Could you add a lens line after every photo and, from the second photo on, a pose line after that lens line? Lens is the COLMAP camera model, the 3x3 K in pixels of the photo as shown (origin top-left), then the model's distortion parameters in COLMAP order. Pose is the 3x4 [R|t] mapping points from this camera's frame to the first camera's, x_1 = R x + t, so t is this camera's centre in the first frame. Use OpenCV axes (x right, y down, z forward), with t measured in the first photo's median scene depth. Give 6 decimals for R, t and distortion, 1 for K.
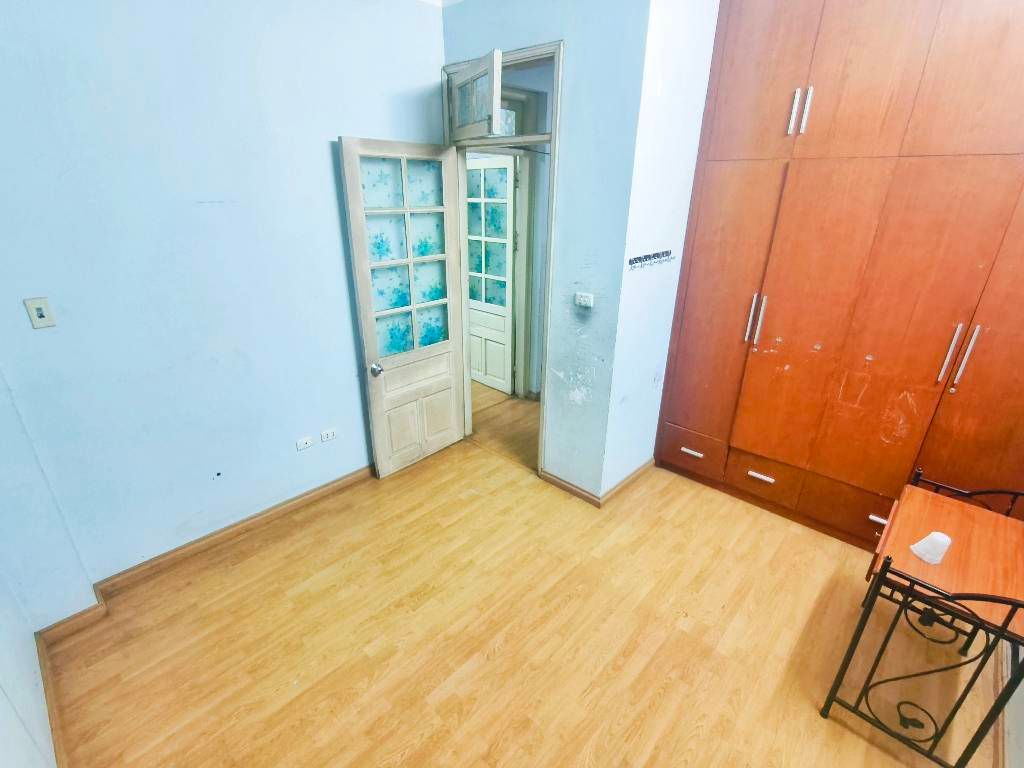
lens RADIAL K [[473.1, 0, 511.4], [0, 473.1, 386.0], [0, 0, 1]] dist [-0.003653, -0.001138]
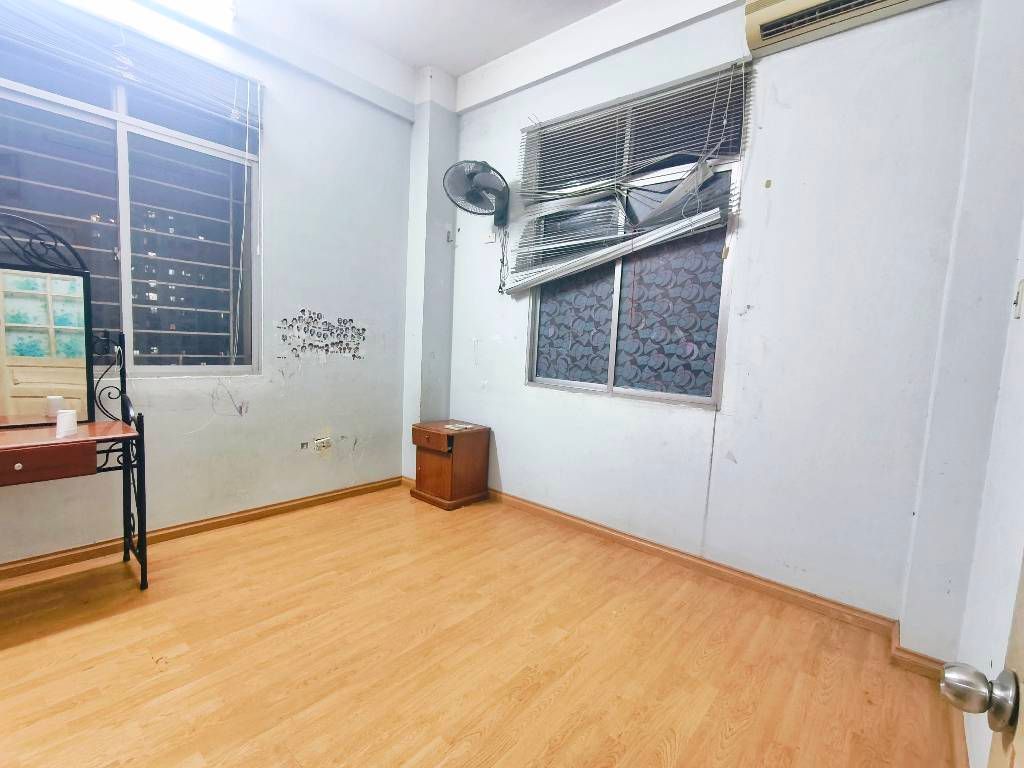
lens RADIAL K [[473.1, 0, 511.4], [0, 473.1, 386.0], [0, 0, 1]] dist [-0.003653, -0.001138]
pose [[-0.996995, -0.059933, -0.049075, -0.121342], [-0.075889, 0.882740, 0.463692, -0.286554], [0.015530, 0.466023, -0.884636, 1.533057]]
